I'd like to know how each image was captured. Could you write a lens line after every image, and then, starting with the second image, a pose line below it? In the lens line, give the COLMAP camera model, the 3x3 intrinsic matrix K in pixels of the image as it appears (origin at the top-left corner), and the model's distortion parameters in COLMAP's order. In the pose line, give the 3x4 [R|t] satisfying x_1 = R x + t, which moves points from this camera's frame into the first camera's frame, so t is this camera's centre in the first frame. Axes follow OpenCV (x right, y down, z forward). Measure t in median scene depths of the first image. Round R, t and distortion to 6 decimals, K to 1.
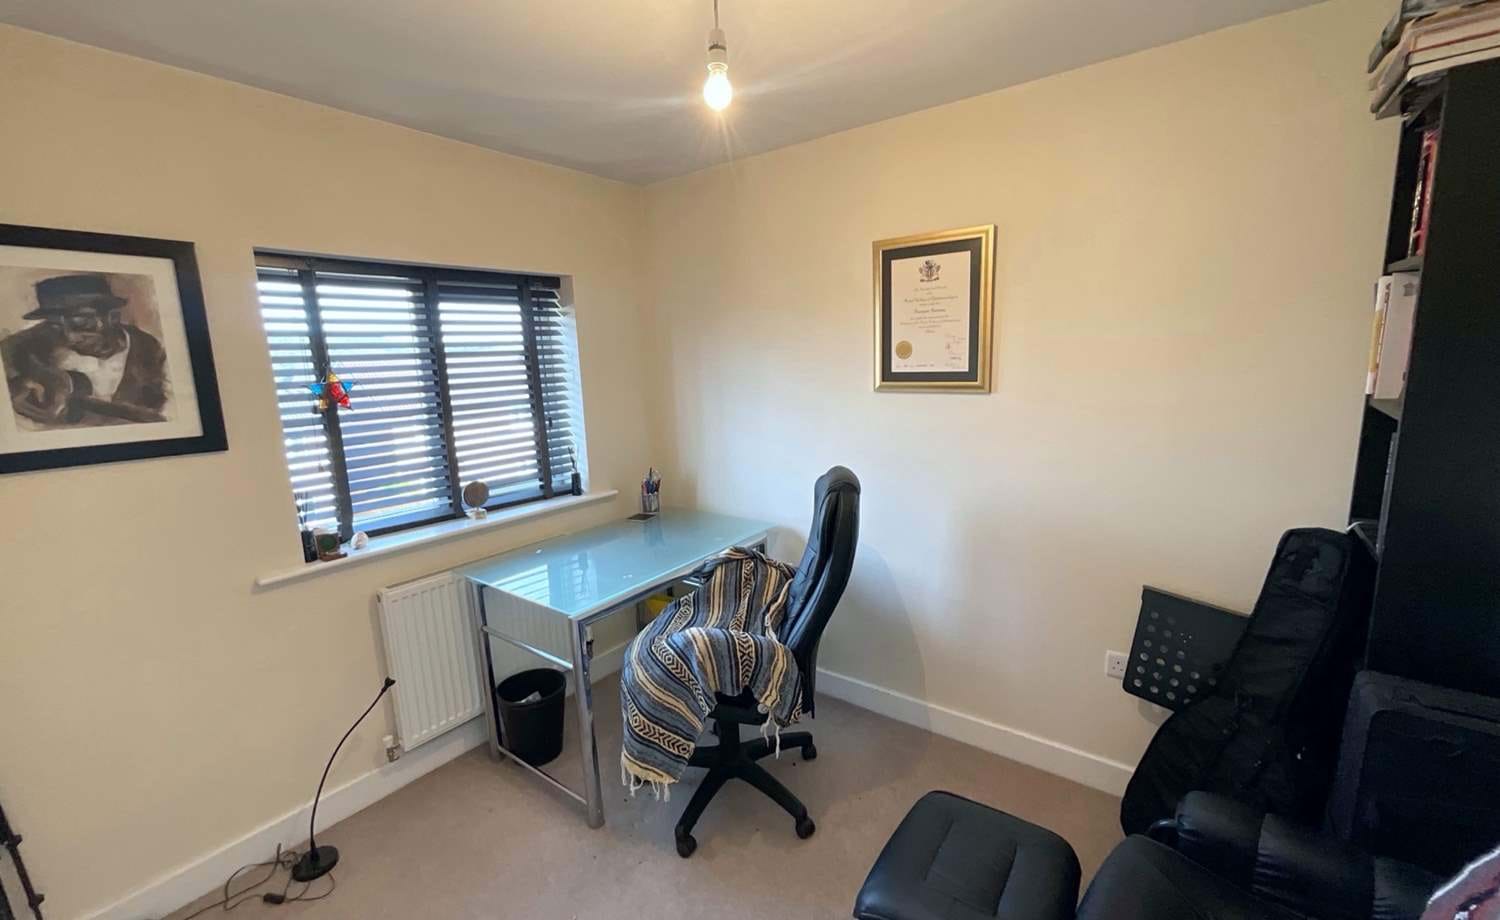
lens RADIAL K [[610.9, 0, 748.3], [0, 610.9, 459.4], [0, 0, 1]] dist [-0.002150, 0.003308]
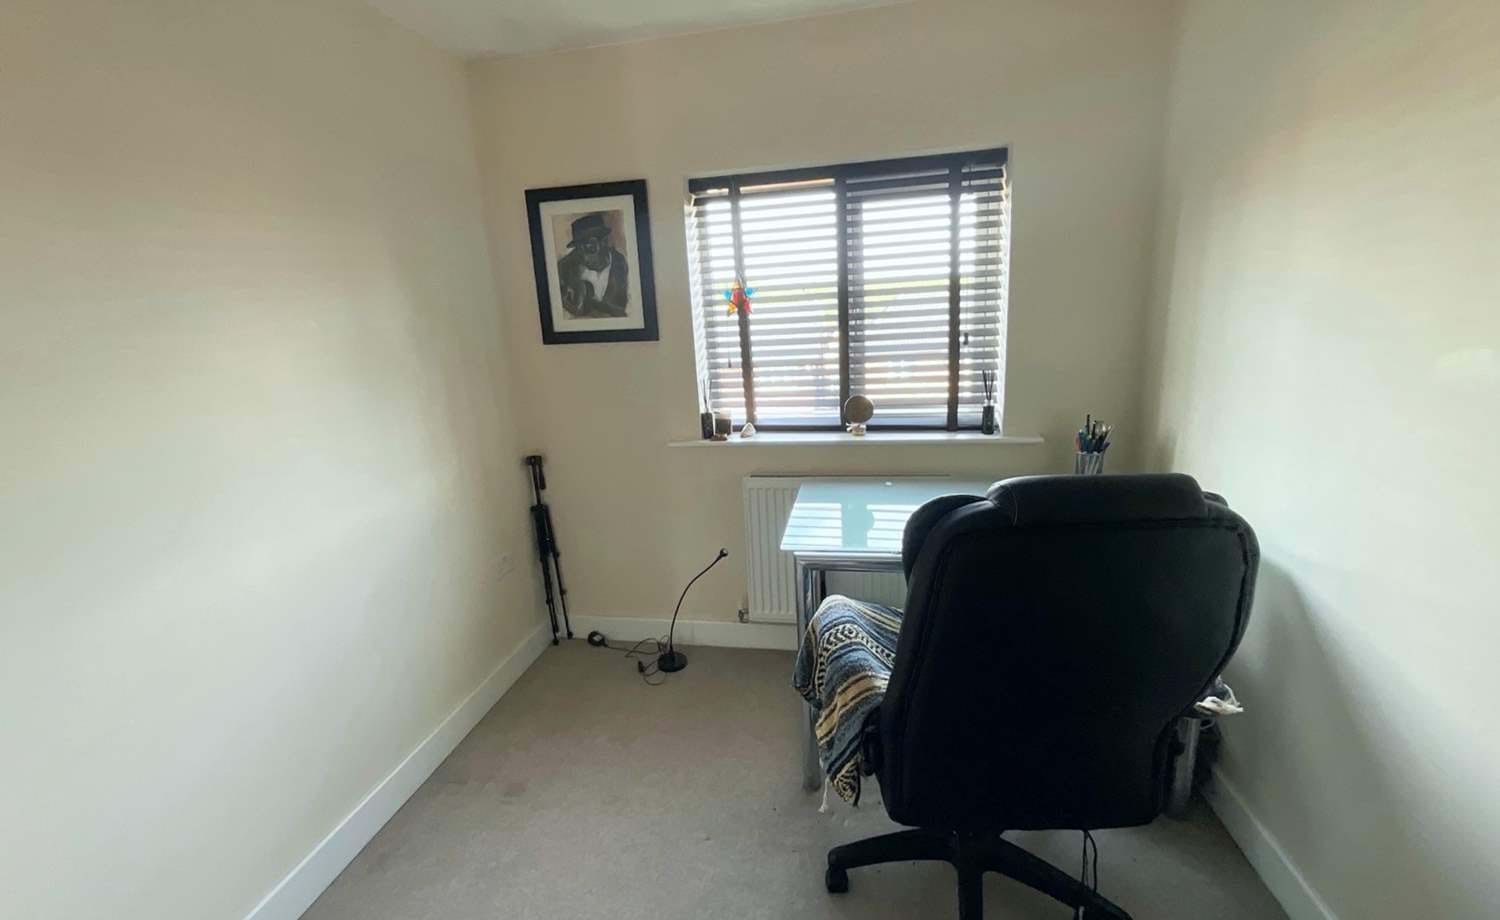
lens RADIAL K [[610.9, 0, 750.8], [0, 610.9, 459.9], [0, 0, 1]] dist [-0.002150, 0.003308]
pose [[0.456075, 0.223284, -0.861475, 0.315937], [-0.116301, 0.974666, 0.191050, -0.028997], [0.882309, 0.013058, 0.470489, 0.402631]]
